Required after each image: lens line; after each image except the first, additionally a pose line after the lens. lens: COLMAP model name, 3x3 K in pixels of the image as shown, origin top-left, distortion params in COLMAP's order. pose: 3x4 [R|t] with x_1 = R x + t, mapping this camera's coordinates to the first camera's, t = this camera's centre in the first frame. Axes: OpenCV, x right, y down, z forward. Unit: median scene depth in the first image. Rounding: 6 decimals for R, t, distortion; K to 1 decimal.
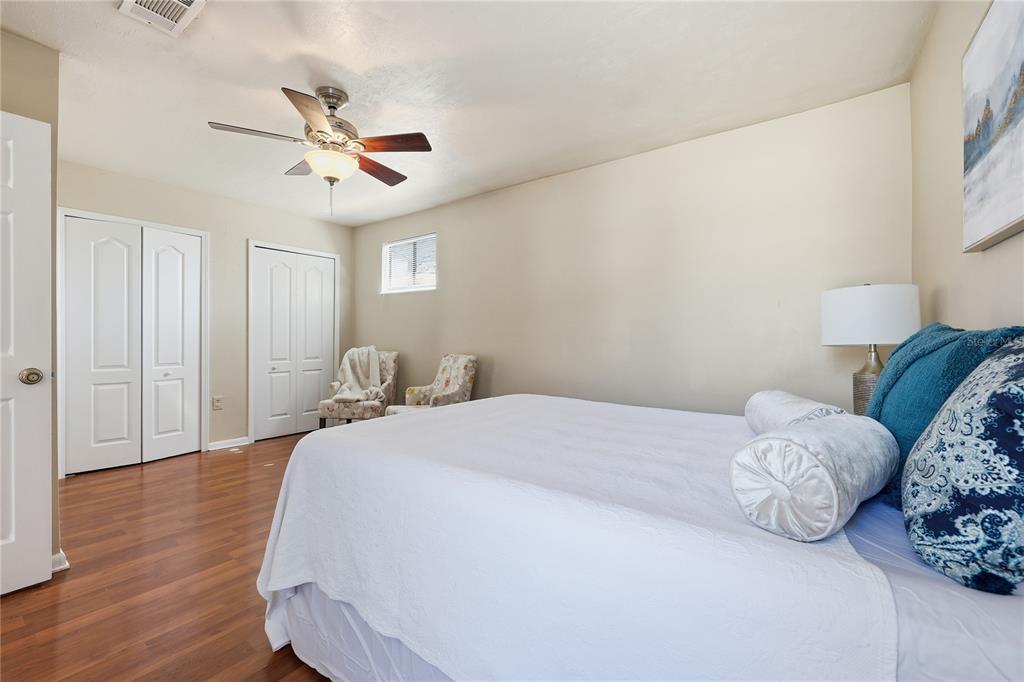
lens RADIAL K [[416.1, 0, 511.0], [0, 416.1, 338.7], [0, 0, 1]] dist [-0.000401, 0.000183]
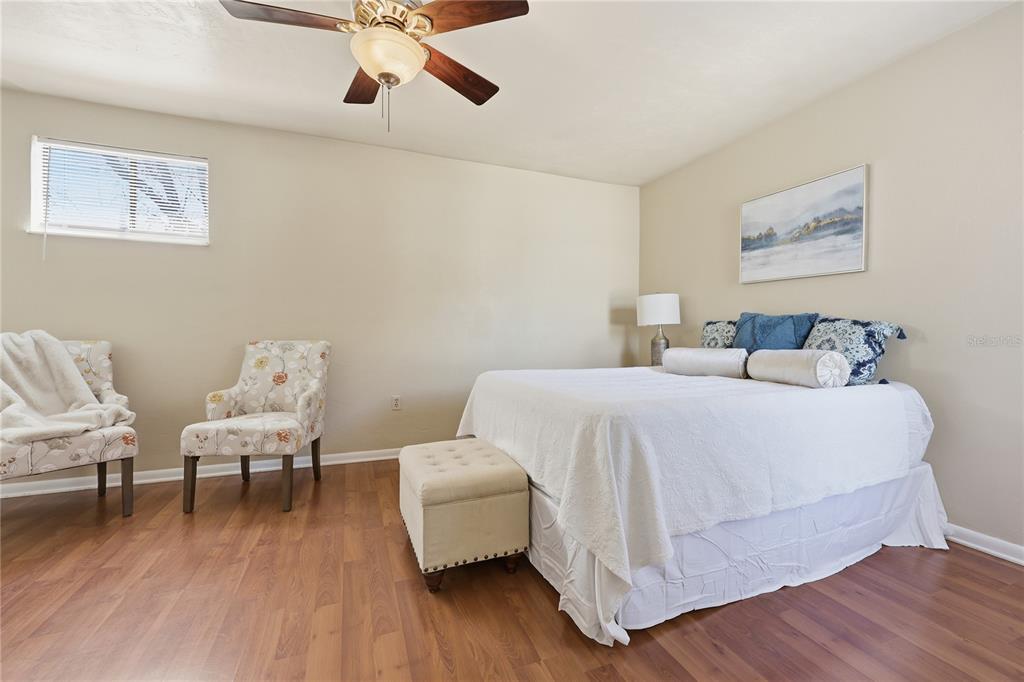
lens RADIAL K [[416.1, 0, 509.8], [0, 416.1, 336.6], [0, 0, 1]] dist [-0.000401, 0.000183]
pose [[0.539356, -0.010996, 0.842006, -0.532283], [0.000224, 0.999917, 0.012915, 0.021840], [-0.842078, -0.006777, 0.539314, 0.262191]]
